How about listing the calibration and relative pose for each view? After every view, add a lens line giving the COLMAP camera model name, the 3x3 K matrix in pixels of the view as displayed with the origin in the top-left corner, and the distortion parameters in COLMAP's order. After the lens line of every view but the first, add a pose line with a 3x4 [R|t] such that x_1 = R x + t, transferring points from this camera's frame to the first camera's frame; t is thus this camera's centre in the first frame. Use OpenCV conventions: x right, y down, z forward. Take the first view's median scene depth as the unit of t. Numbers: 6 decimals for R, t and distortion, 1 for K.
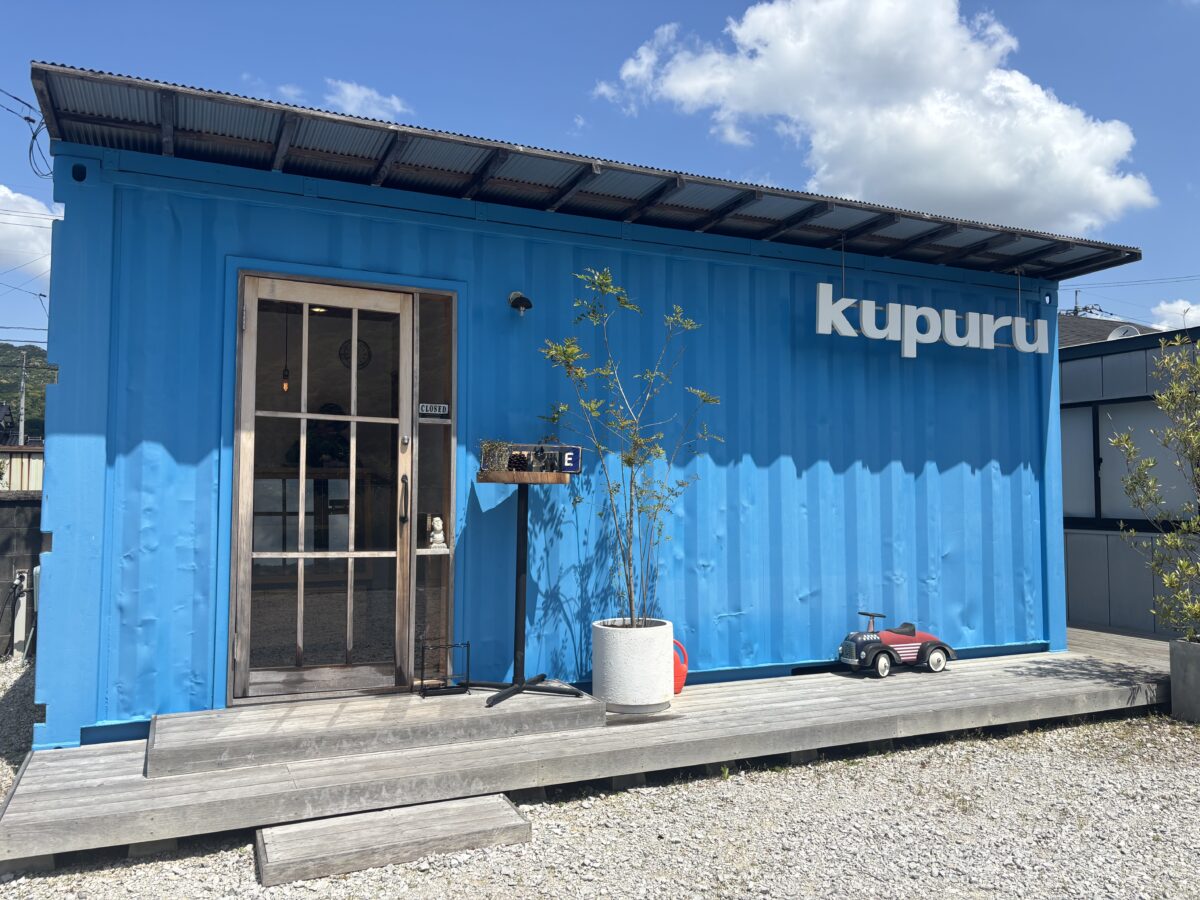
lens RADIAL K [[921.4, 0, 599.5], [0, 921.4, 448.2], [0, 0, 1]] dist [0.006828, -0.001187]
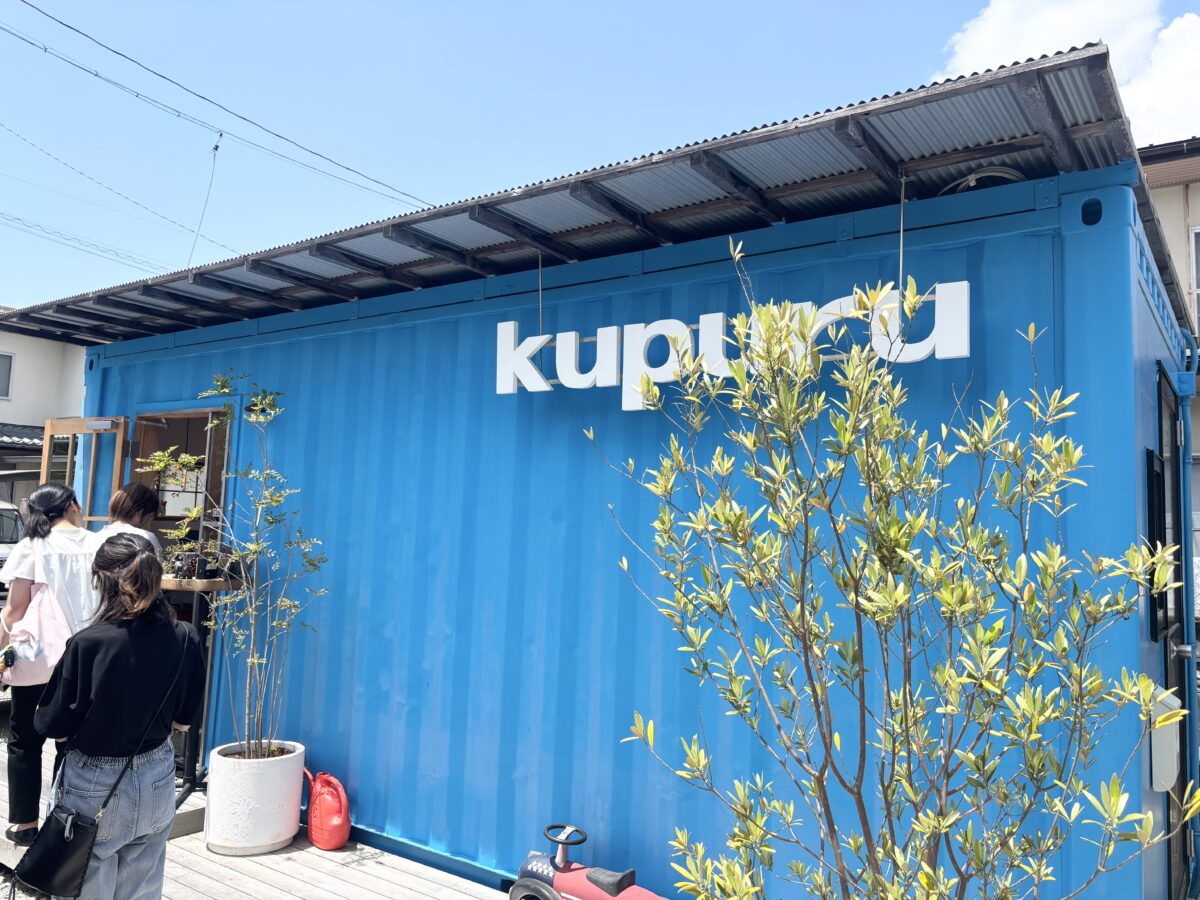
lens RADIAL K [[921.4, 0, 600.2], [0, 921.4, 449.9], [0, 0, 1]] dist [0.006828, -0.001187]
pose [[0.496823, -0.059941, -0.865779, 0.854486], [0.008151, 0.997890, -0.064410, -0.036241], [0.867813, 0.024944, 0.496264, 0.702422]]
